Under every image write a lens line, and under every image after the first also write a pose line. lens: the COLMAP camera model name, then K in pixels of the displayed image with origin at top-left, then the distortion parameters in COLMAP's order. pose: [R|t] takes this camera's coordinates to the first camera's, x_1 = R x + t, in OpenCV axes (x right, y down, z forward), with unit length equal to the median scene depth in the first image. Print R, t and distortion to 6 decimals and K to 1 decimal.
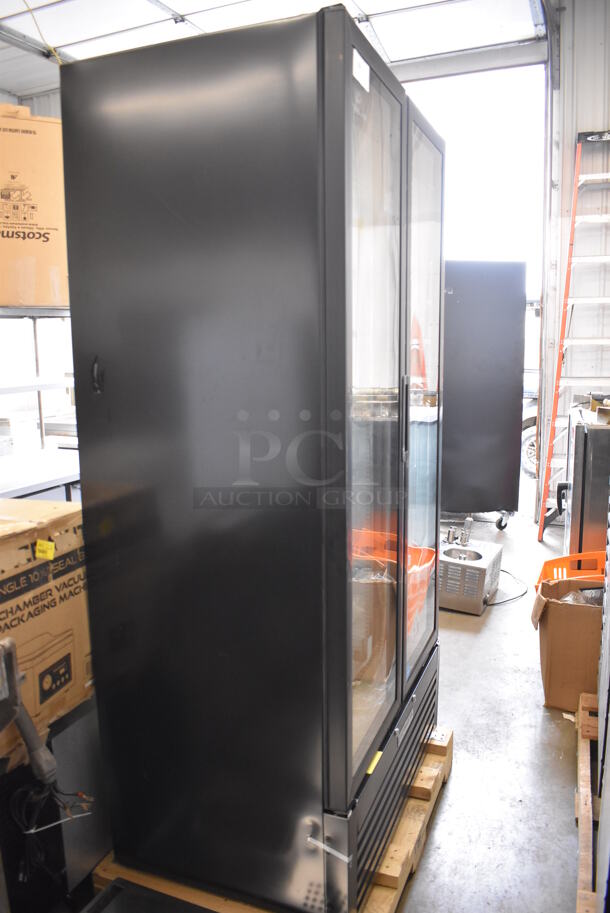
lens RADIAL K [[704.7, 0, 305.0], [0, 704.7, 456.5], [0, 0, 1]] dist [-0.088240, -0.006112]
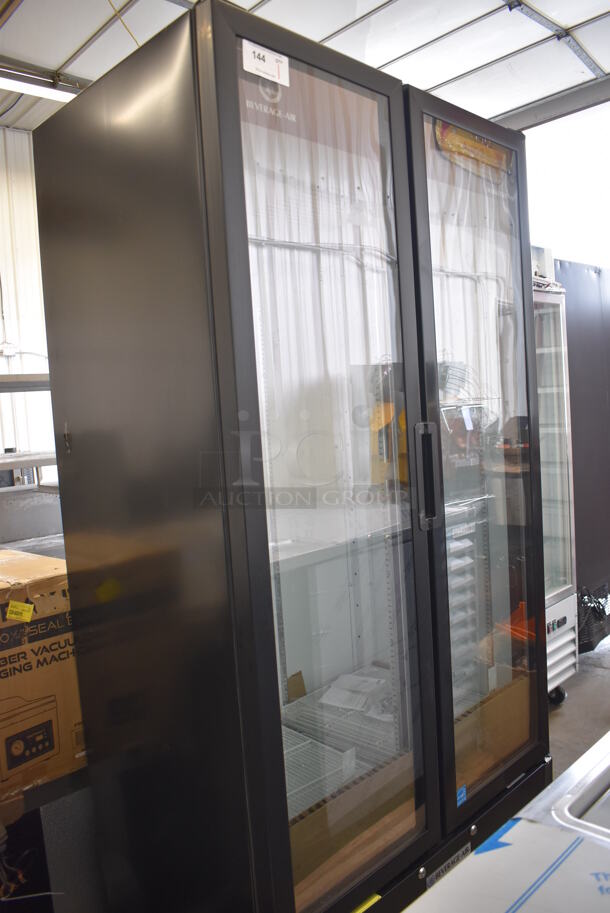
lens RADIAL K [[704.7, 0, 305.0], [0, 704.7, 456.5], [0, 0, 1]] dist [-0.088240, -0.006112]
pose [[0.917094, -0.014283, -0.398415, 0.379528], [-0.015791, 0.997272, -0.072100, -0.020254], [0.398358, 0.072414, 0.914367, 0.241722]]
